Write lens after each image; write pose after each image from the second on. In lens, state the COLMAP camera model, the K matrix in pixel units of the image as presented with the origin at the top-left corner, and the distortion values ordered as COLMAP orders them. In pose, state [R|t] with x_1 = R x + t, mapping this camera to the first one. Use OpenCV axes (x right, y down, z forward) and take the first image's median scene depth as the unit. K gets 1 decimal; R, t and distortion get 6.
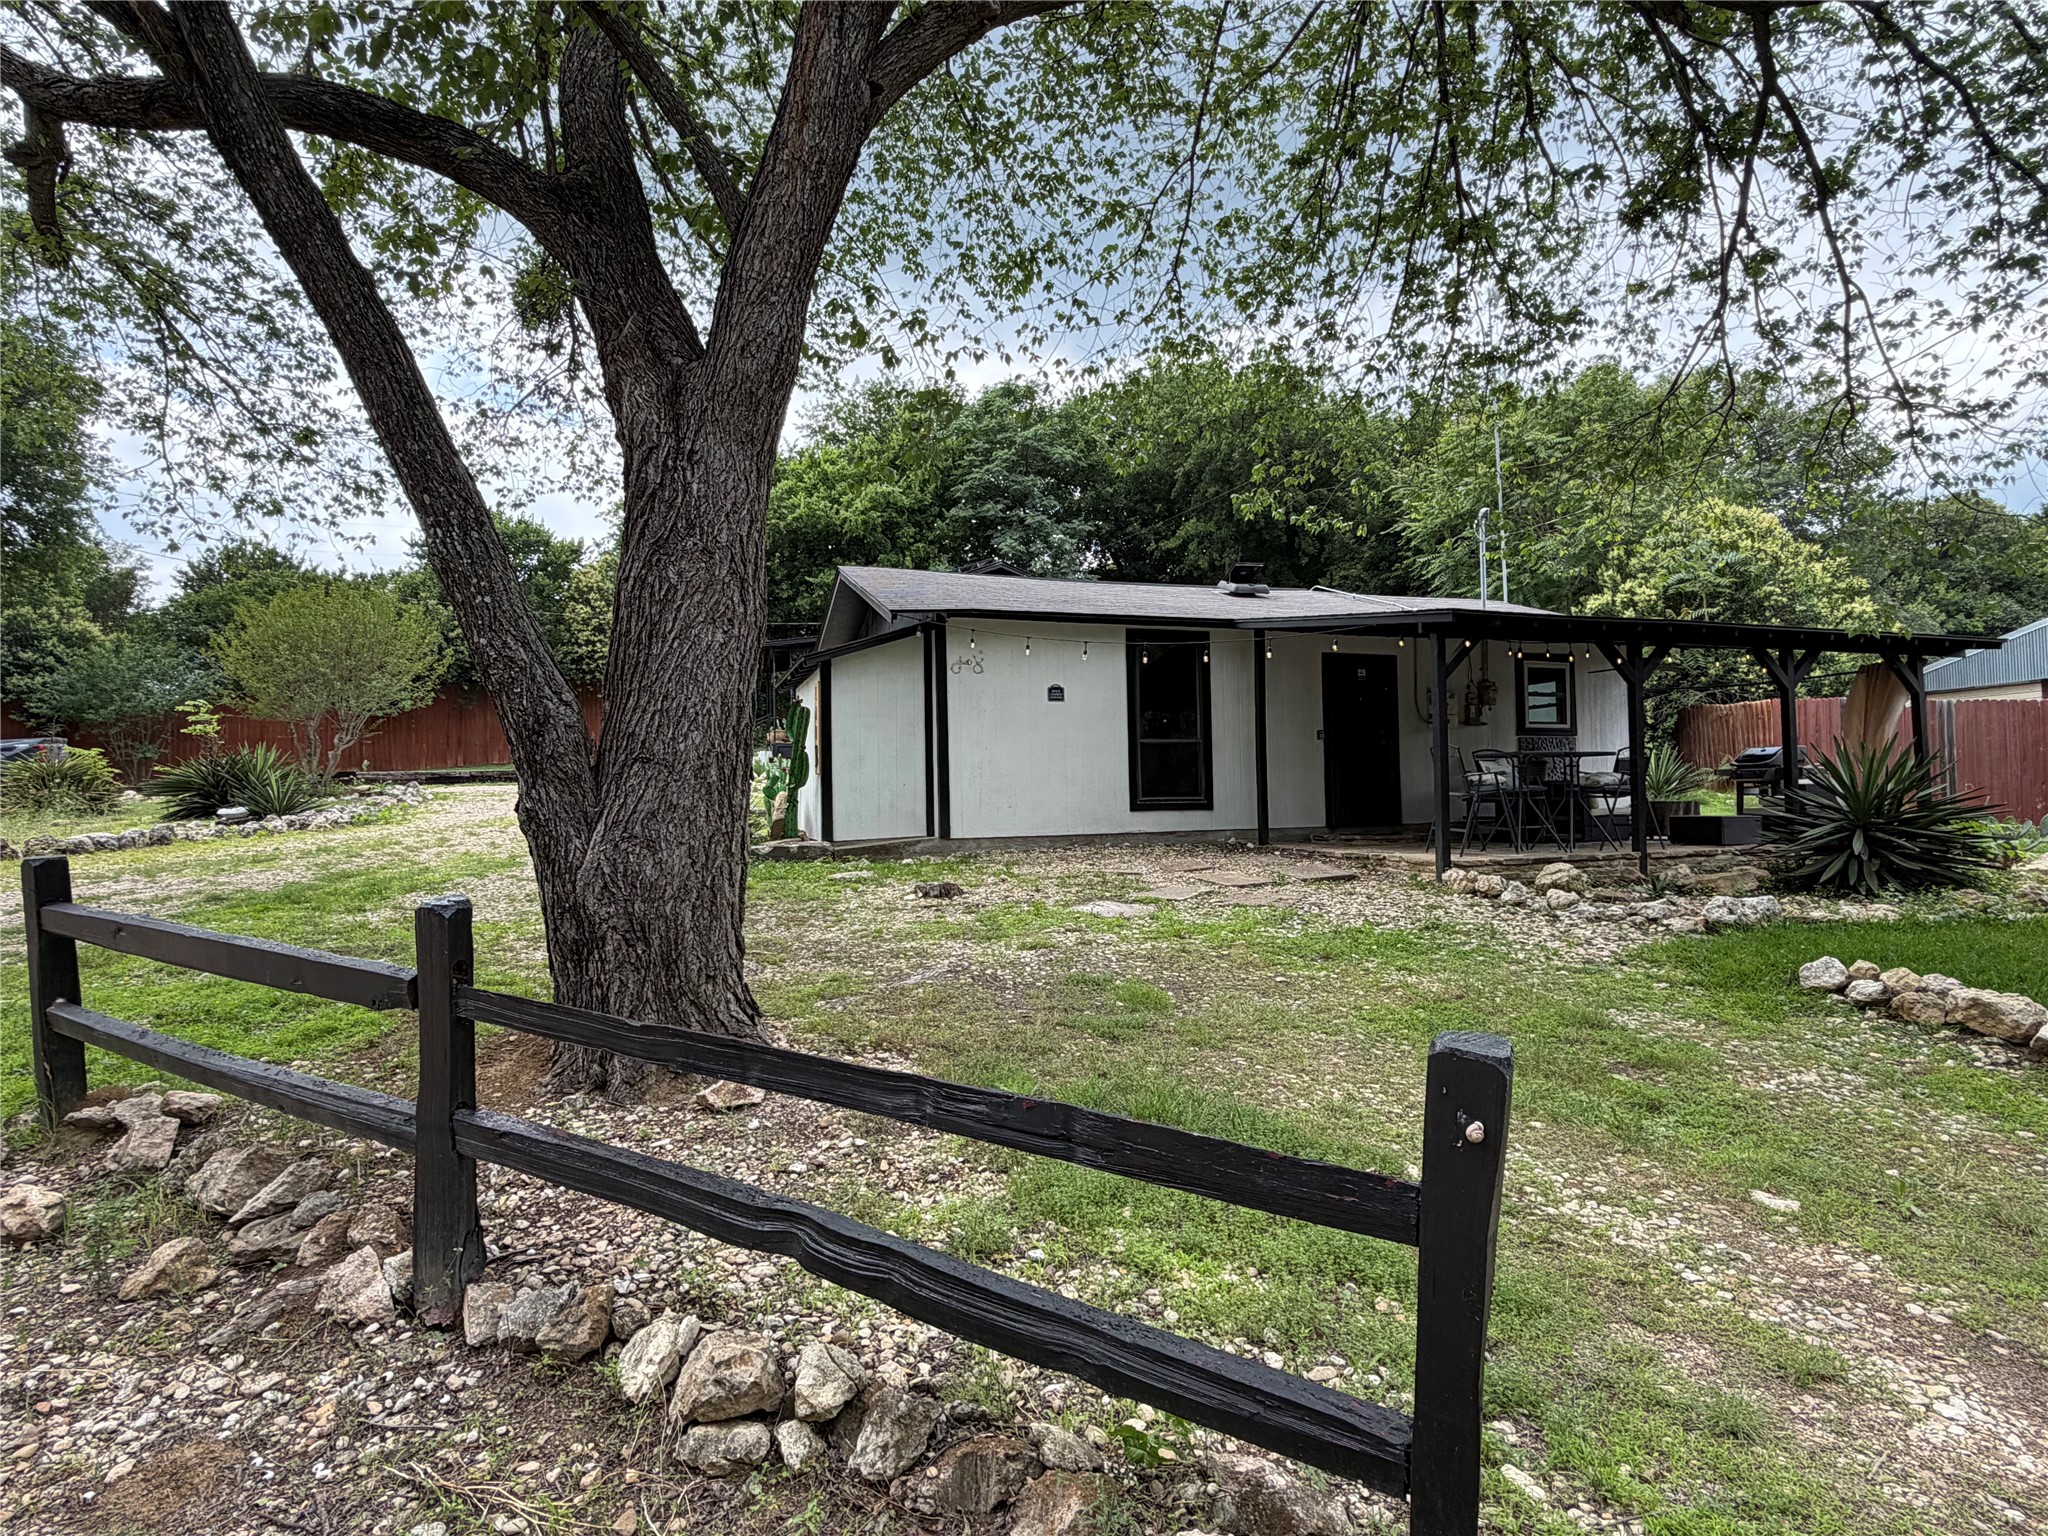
lens RADIAL K [[1071.8, 0, 1025.9], [0, 1071.8, 768.8], [0, 0, 1]] dist [0.004071, -0.001412]
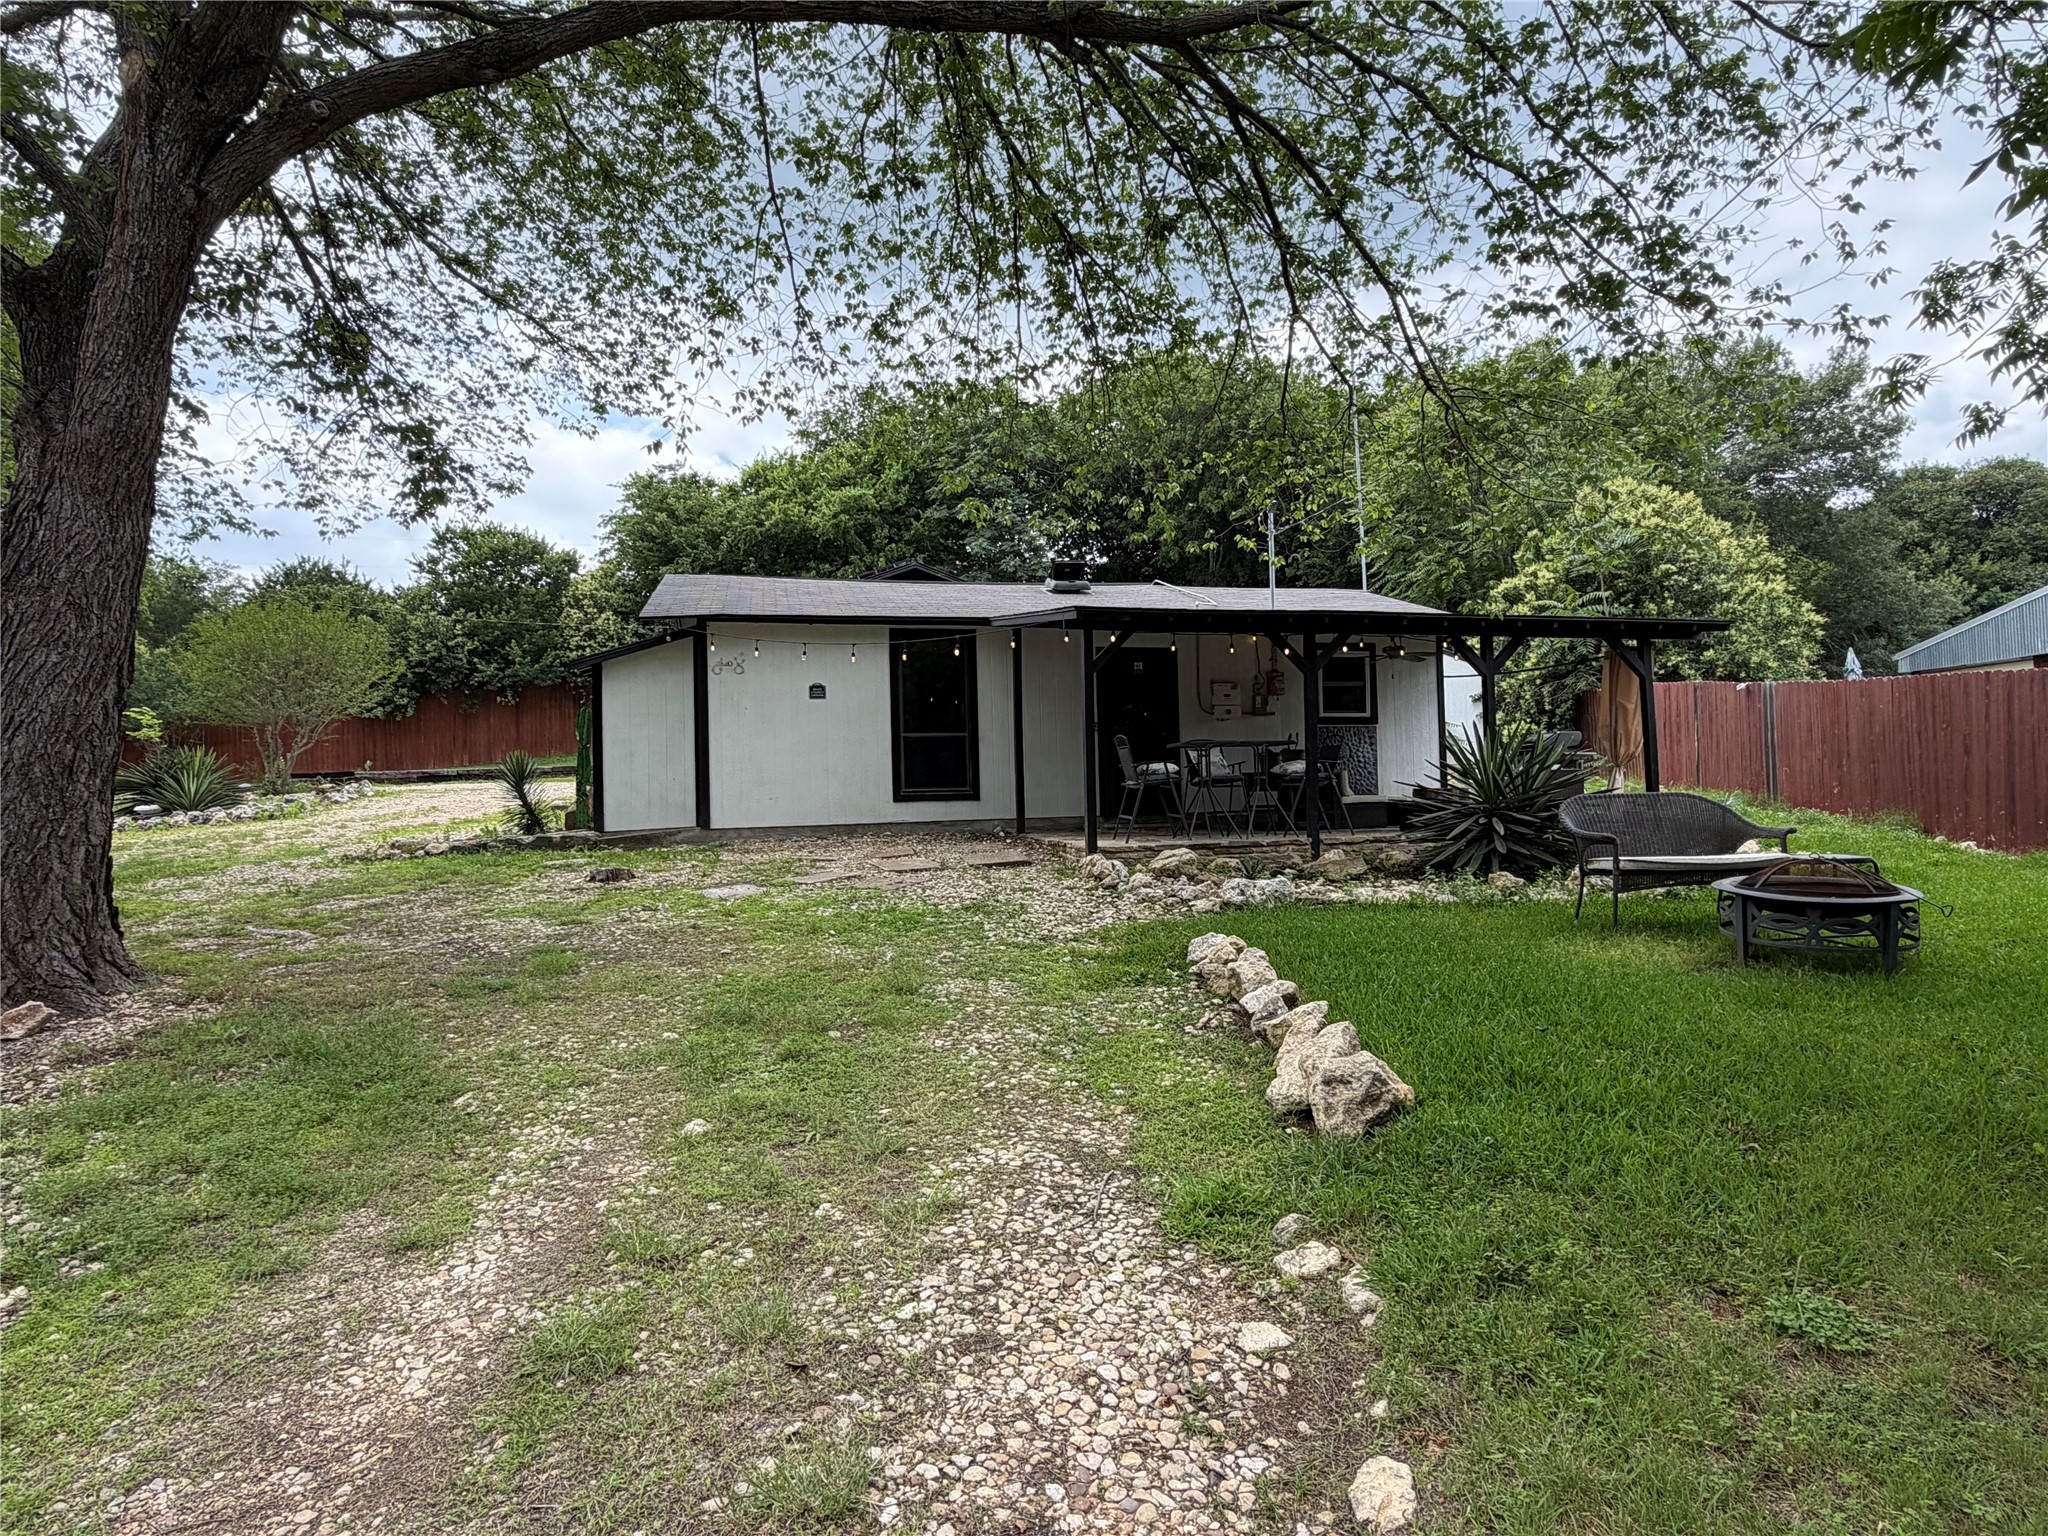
lens RADIAL K [[1071.8, 0, 1019.8], [0, 1071.8, 766.9], [0, 0, 1]] dist [0.004071, -0.001412]
pose [[0.995324, -0.010133, -0.096055, 0.317424], [0.010528, 0.999938, 0.003600, 0.002512], [0.096013, -0.004594, 0.995370, -0.035068]]
